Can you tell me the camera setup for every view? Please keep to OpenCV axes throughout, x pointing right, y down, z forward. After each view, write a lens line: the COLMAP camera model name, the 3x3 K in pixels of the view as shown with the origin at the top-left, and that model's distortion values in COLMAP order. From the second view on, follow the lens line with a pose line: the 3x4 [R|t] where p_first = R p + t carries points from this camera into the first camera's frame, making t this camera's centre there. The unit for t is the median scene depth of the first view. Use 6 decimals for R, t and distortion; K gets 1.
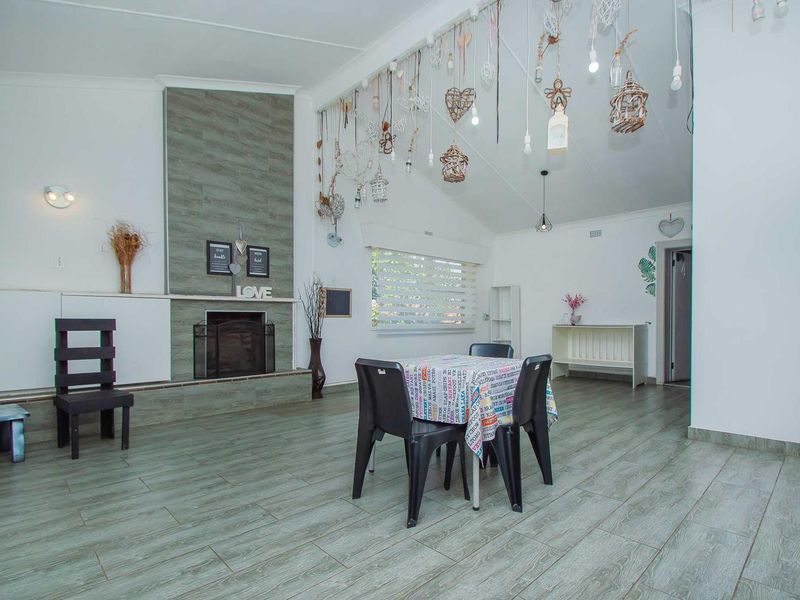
lens RADIAL K [[416.8, 0, 400.1], [0, 416.8, 319.4], [0, 0, 1]] dist [-0.005487, -0.001341]
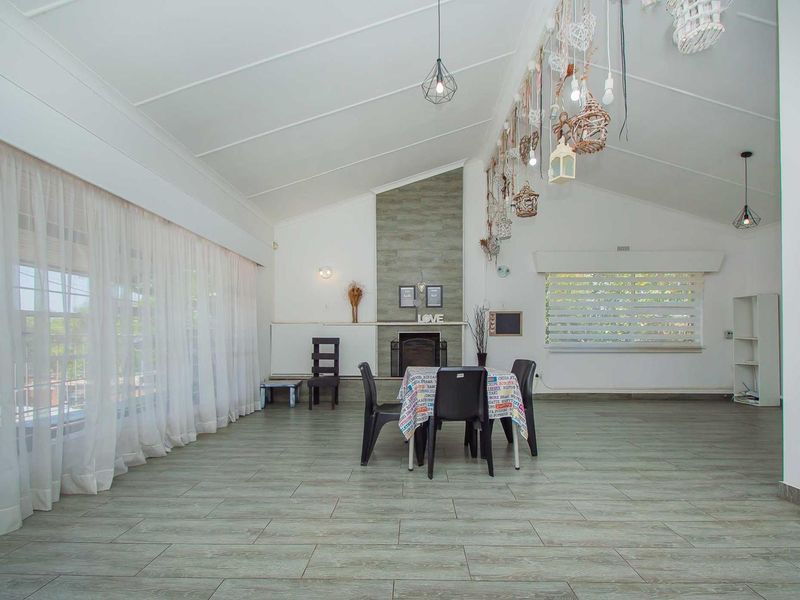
lens RADIAL K [[388.4, 0, 399.4], [0, 388.4, 324.6], [0, 0, 1]] dist [0.029986, -0.019418]
pose [[0.704360, -0.024519, -0.709419, 0.541804], [0.000875, 0.999433, -0.033673, -0.000747], [0.709842, 0.023097, 0.703982, 0.005492]]
